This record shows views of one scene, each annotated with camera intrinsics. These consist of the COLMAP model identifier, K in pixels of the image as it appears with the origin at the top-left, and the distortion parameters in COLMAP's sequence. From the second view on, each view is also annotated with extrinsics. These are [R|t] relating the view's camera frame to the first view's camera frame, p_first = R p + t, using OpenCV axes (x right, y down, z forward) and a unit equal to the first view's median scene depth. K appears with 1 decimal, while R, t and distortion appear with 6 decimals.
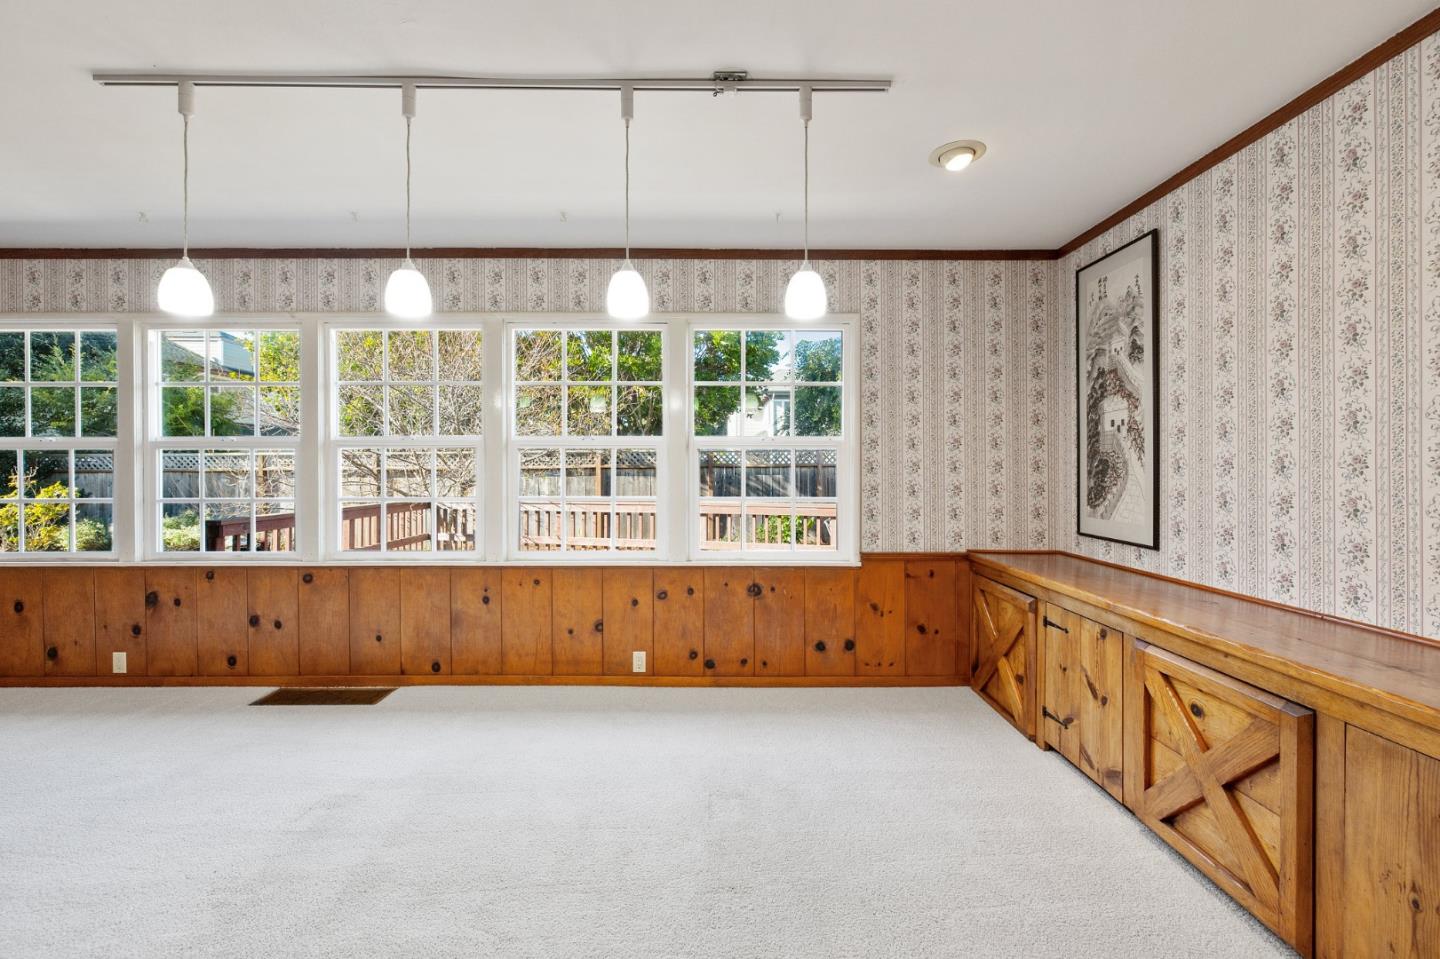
lens RADIAL K [[600.7, 0, 714.6], [0, 600.7, 465.4], [0, 0, 1]] dist [0.000567, -0.000220]
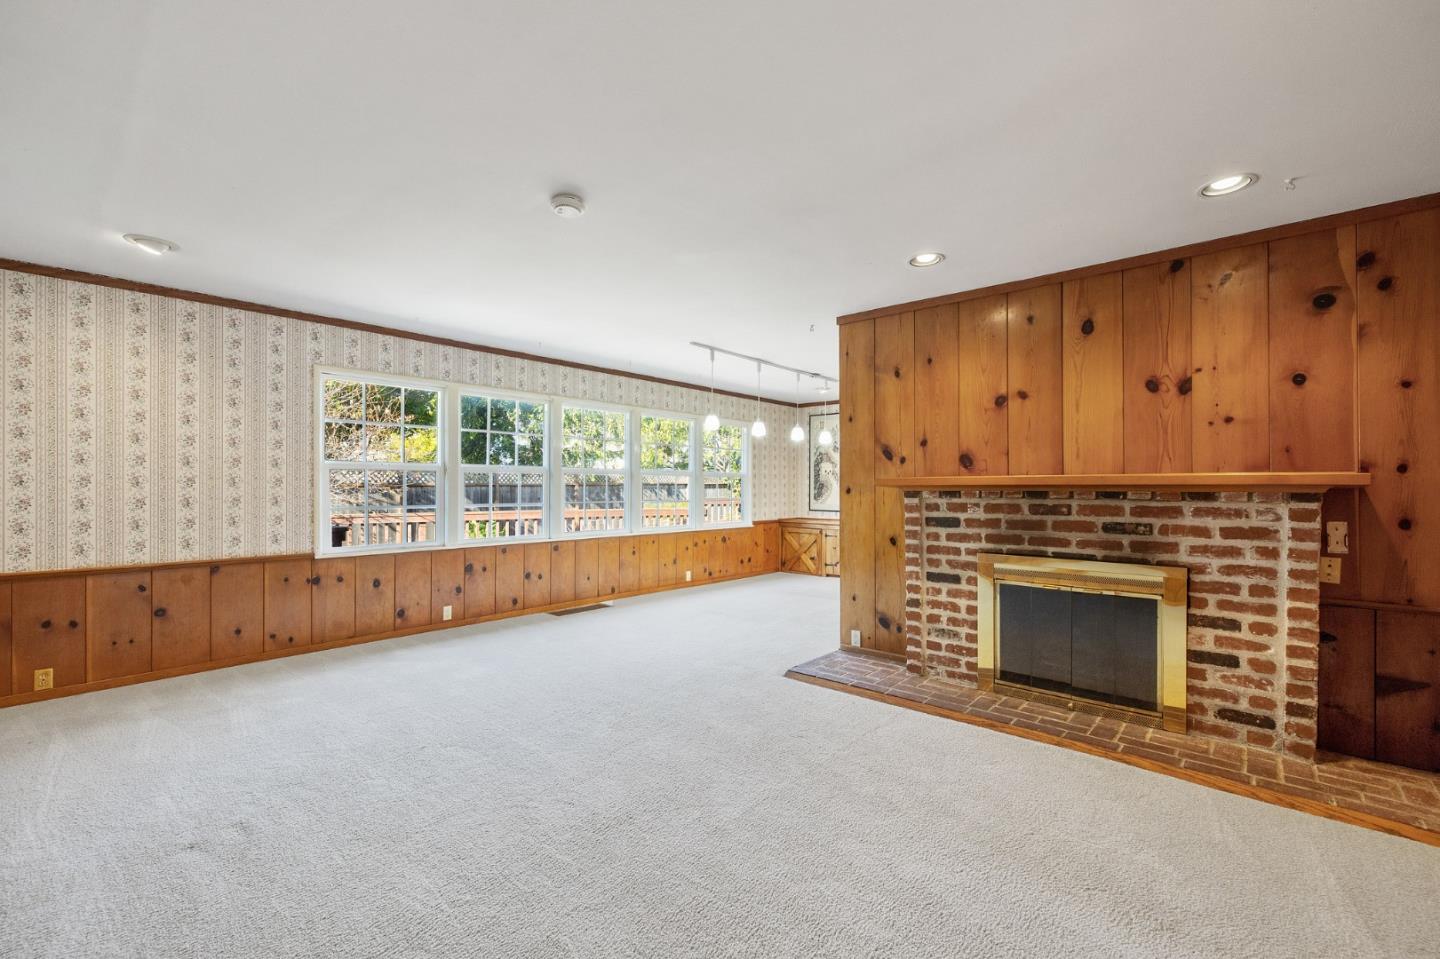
lens RADIAL K [[608.5, 0, 714.4], [0, 608.5, 484.7], [0, 0, 1]] dist [0.000227, 0.000264]
pose [[0.669304, 0.005912, 0.742965, -1.786594], [-0.004743, 0.999982, -0.003685, 0.008832], [-0.742974, -0.001057, 0.669320, -0.555930]]
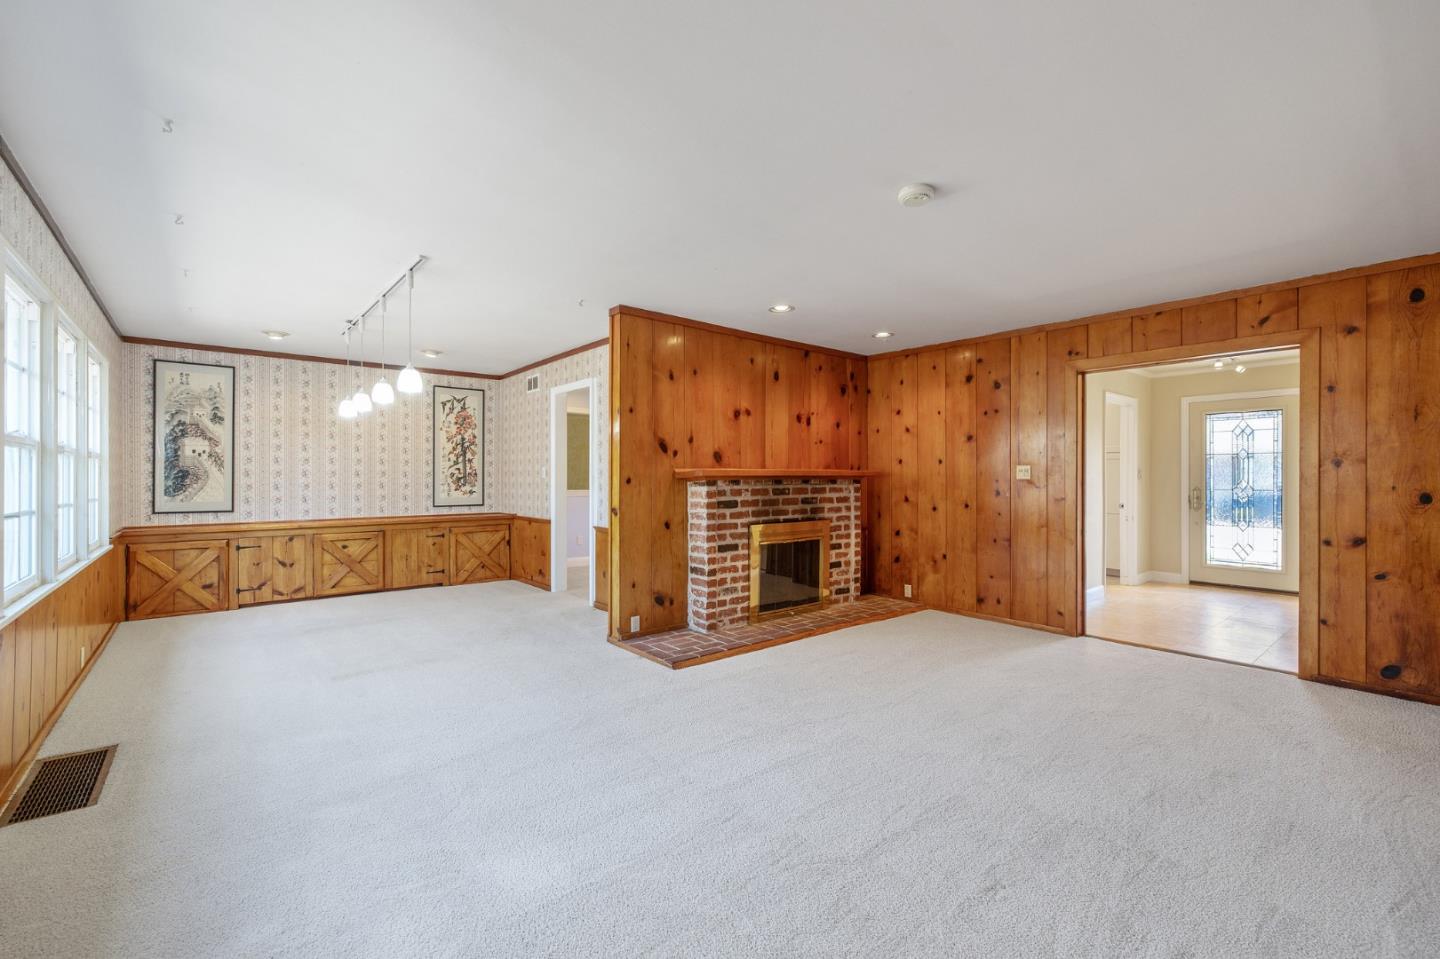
lens RADIAL K [[609.9, 0, 720.0], [0, 609.9, 479.5], [0, 0, 1]] dist [-0.000597, -0.000070]
pose [[-0.632166, -0.004625, 0.774819, -1.772471], [-0.002647, 0.999989, 0.003810, 0.007152], [-0.774828, 0.000358, -0.632172, 0.856657]]
